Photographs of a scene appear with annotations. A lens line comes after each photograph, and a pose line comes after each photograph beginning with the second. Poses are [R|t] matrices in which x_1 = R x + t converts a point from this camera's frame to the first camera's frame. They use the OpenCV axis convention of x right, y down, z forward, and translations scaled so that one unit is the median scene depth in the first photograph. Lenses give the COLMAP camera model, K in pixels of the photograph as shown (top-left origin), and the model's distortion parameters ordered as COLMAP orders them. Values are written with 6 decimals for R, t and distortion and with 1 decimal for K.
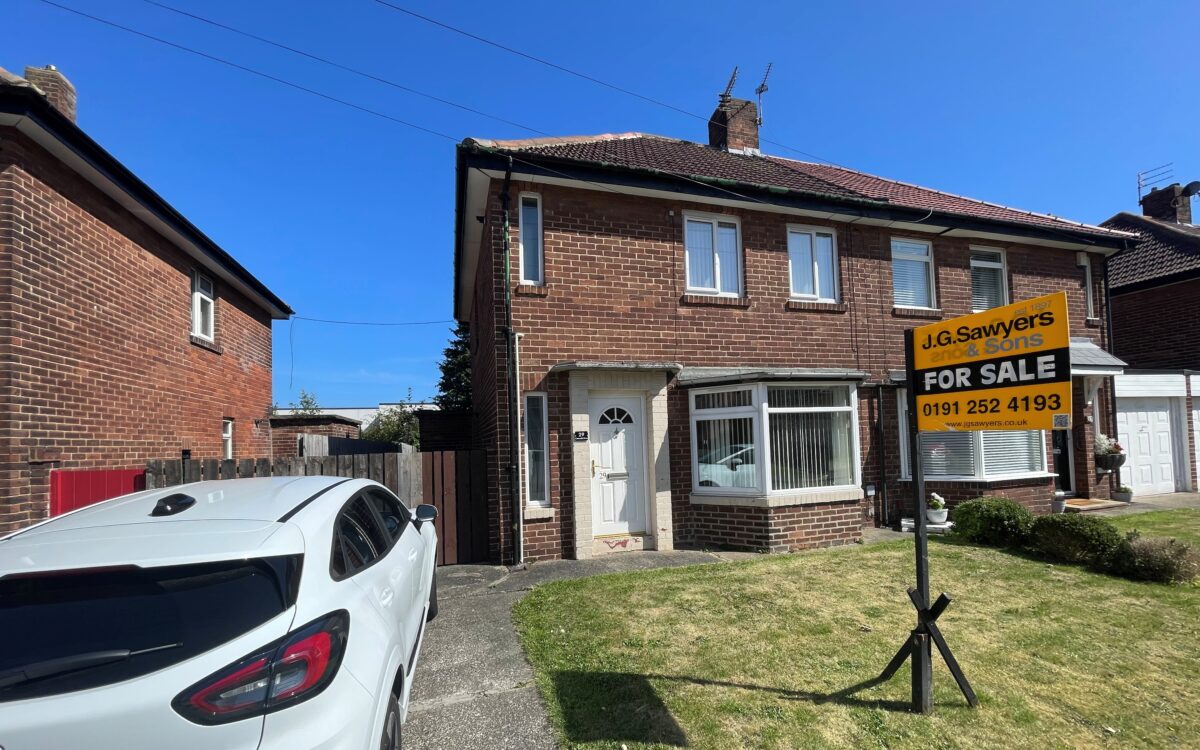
lens RADIAL K [[503.7, 0, 598.3], [0, 503.7, 424.3], [0, 0, 1]] dist [0.000293, -0.000631]
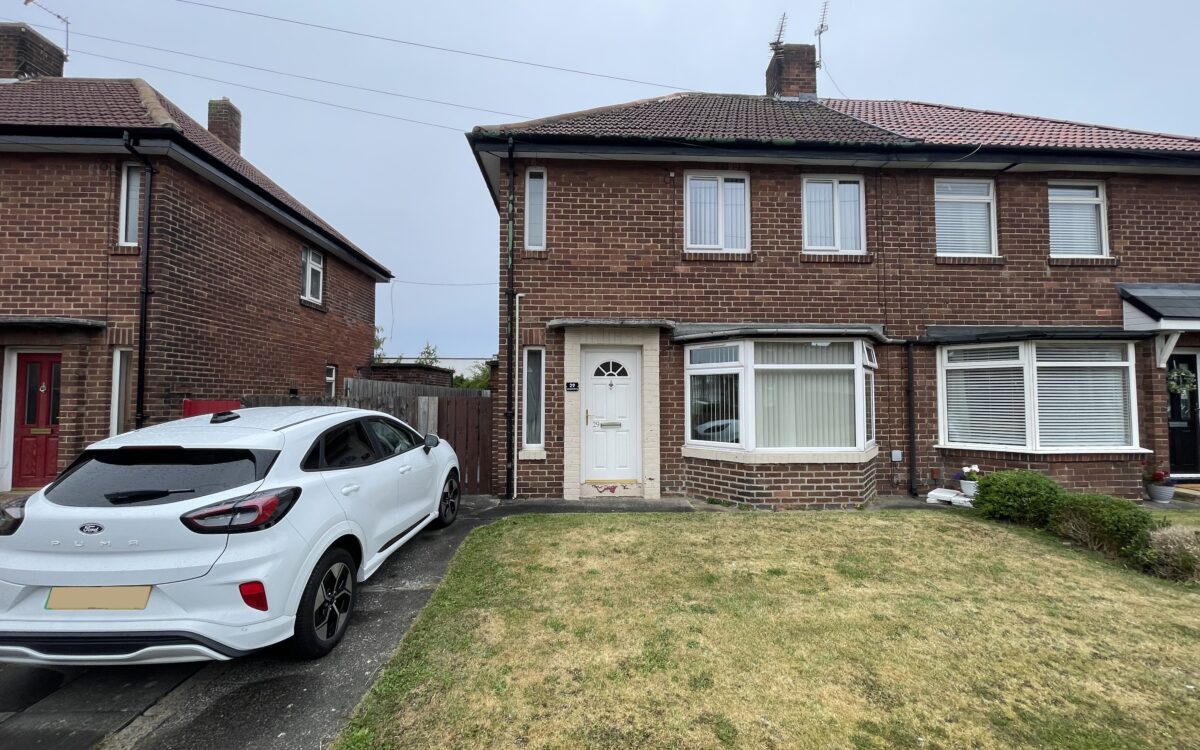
lens RADIAL K [[505.5, 0, 600.0], [0, 505.5, 375.0], [0, 0, 1]] dist [-0.000599, 0.000036]
pose [[0.966133, 0.023215, -0.256997, 0.295891], [-0.024528, 0.999697, -0.001901, -0.001687], [0.256875, 0.008140, 0.966410, -0.040982]]
